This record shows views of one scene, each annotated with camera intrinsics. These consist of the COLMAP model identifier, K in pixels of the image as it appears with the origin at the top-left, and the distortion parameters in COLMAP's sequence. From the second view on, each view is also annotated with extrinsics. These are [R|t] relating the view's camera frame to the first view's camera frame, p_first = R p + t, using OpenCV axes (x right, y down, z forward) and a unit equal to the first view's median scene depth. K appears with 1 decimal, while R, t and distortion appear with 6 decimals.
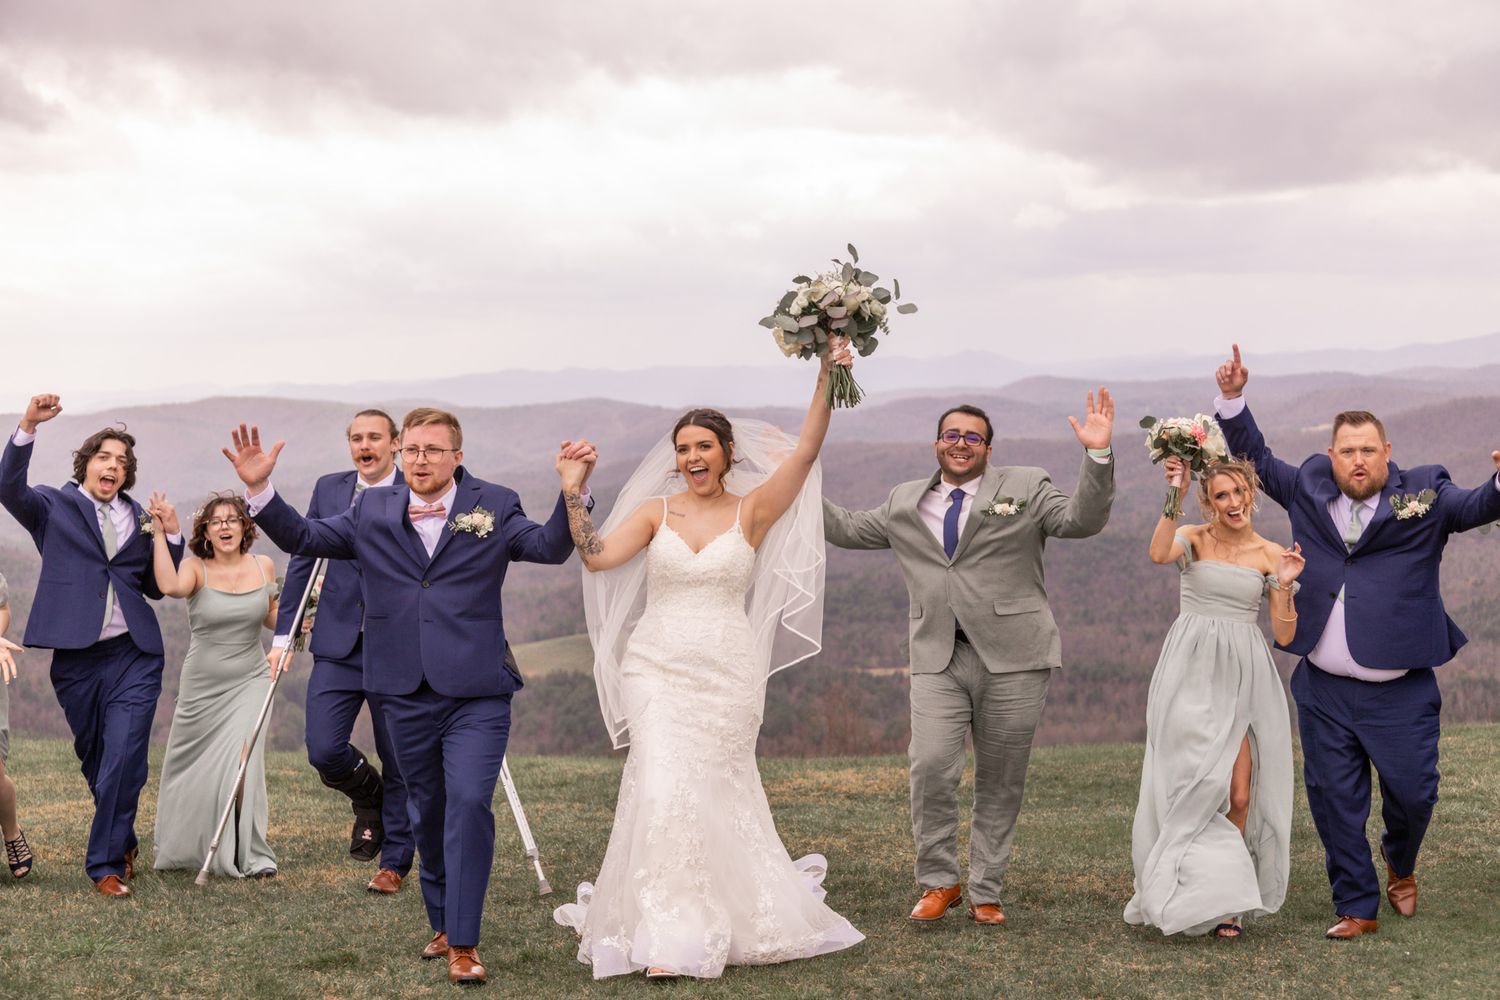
lens RADIAL K [[2084.8, 0, 753.4], [0, 2084.8, 504.1], [0, 0, 1]] dist [0.046462, 0.000000]
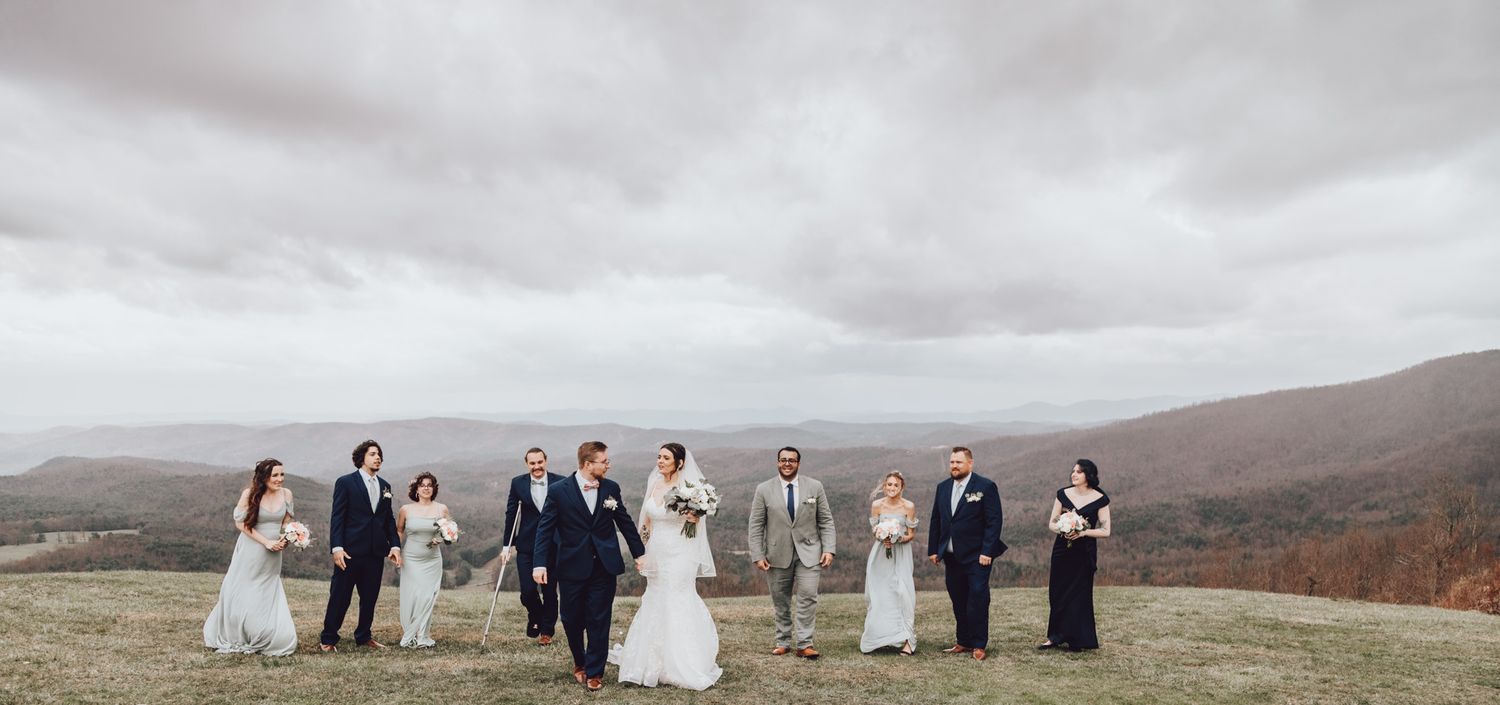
lens RADIAL K [[1082.2, 0, 787.4], [0, 1082.2, 467.3], [0, 0, 1]] dist [-0.001879, 0.004339]
pose [[0.994276, 0.028591, 0.102944, -0.007311], [-0.027476, 0.999548, -0.012229, 0.003423], [-0.103247, 0.009331, 0.994612, -0.127355]]
